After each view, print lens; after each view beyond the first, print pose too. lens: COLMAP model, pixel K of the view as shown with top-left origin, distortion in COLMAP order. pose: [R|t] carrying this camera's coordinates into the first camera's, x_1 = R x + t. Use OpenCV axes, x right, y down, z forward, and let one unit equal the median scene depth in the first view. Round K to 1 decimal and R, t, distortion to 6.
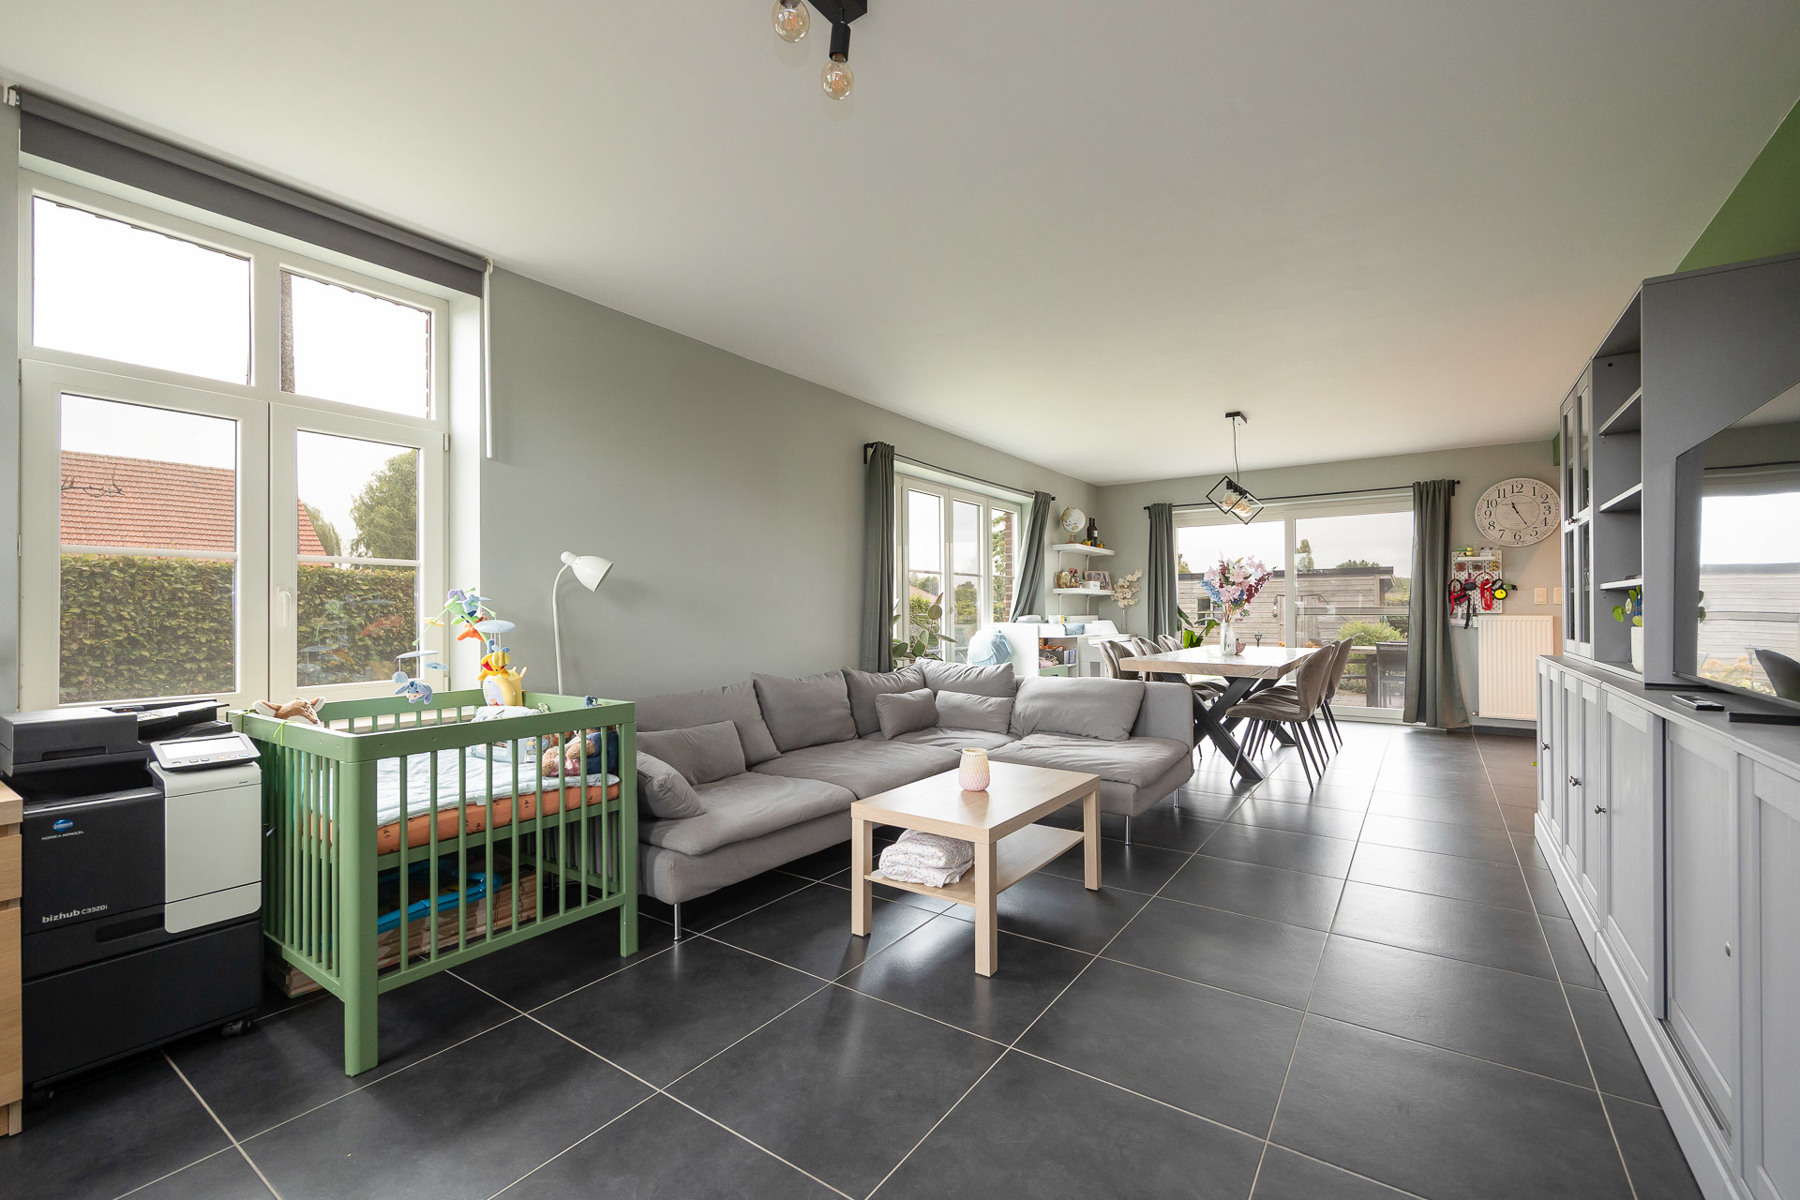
lens RADIAL K [[729.2, 0, 900.4], [0, 729.2, 605.6], [0, 0, 1]] dist [-0.003564, -0.000292]
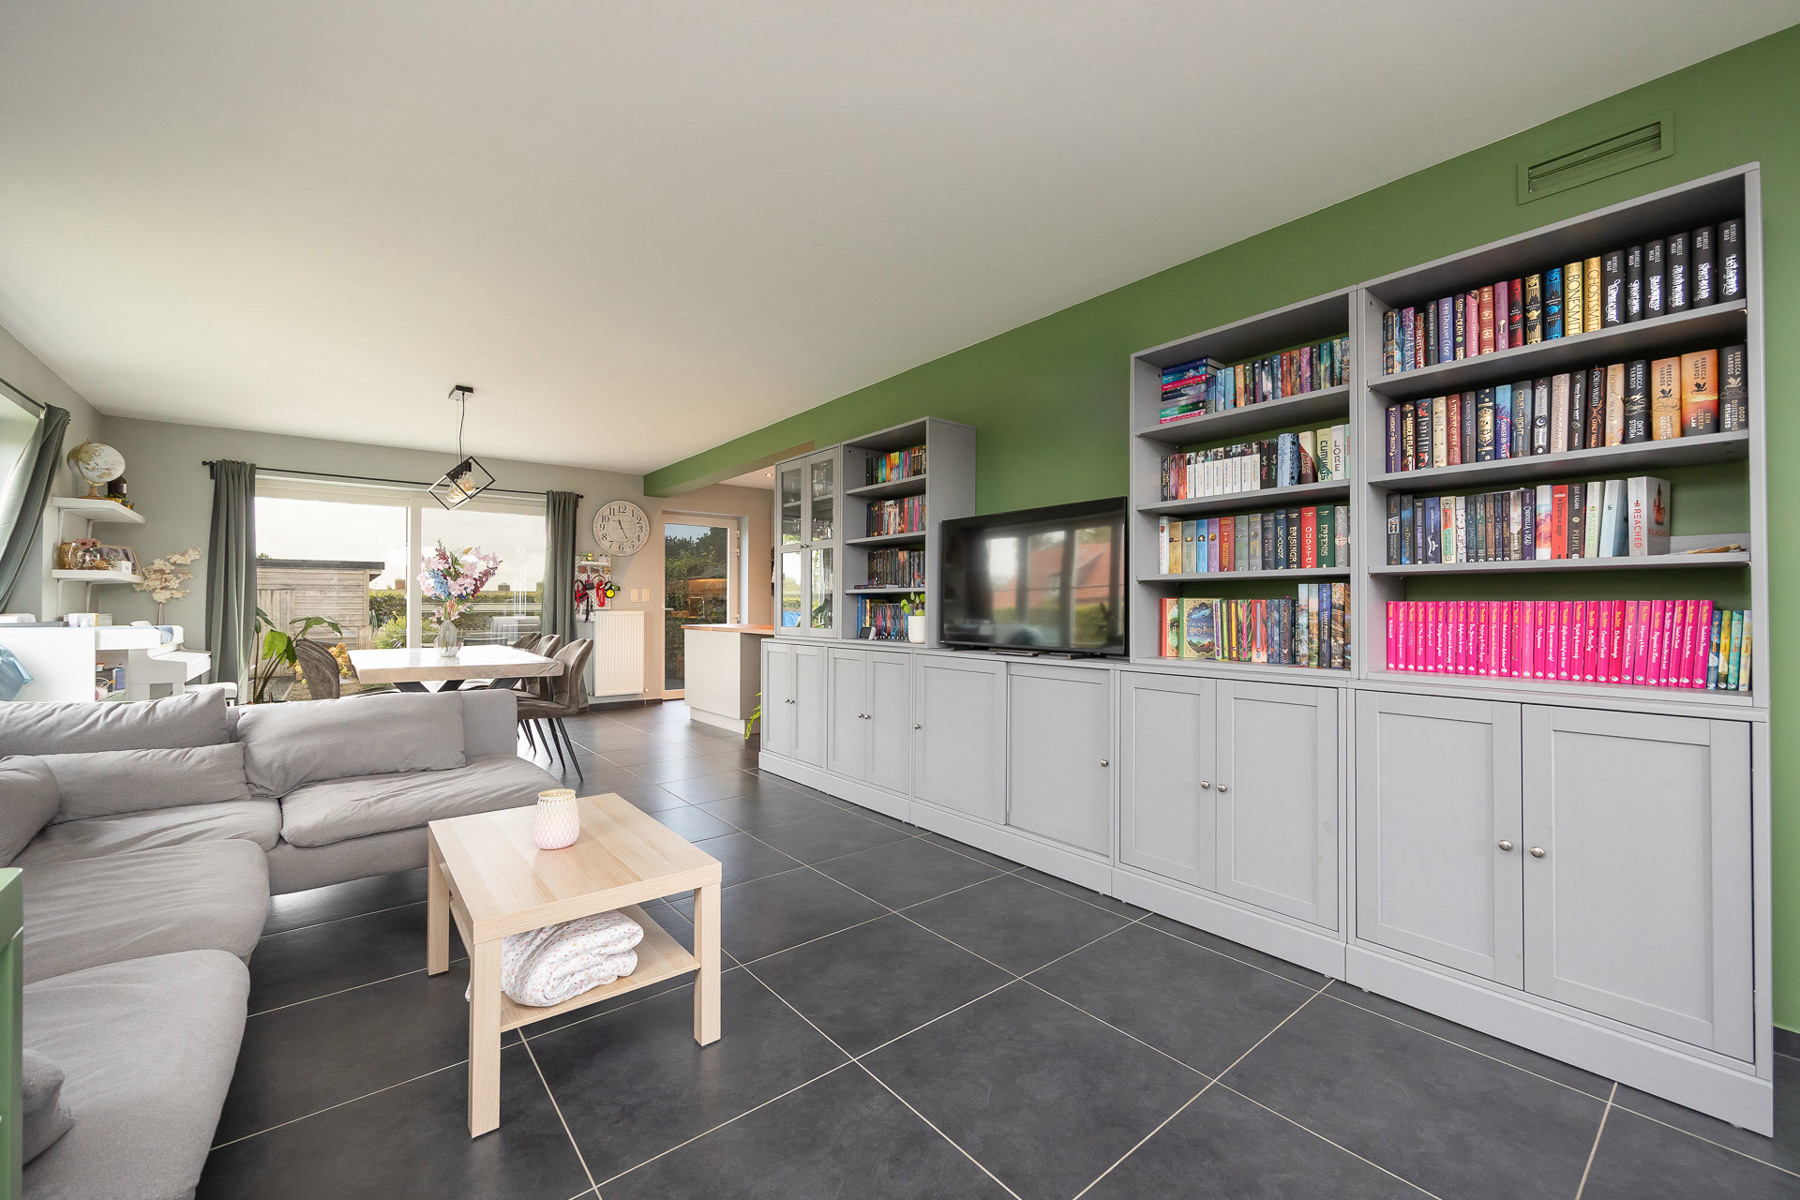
lens RADIAL K [[729.2, 0, 898.5], [0, 729.2, 602.9], [0, 0, 1]] dist [-0.003564, -0.000292]
pose [[0.270151, 0.007237, 0.962791, -0.218844], [-0.007740, 0.999956, -0.005345, 0.002563], [-0.962787, -0.006008, 0.270195, 0.197249]]
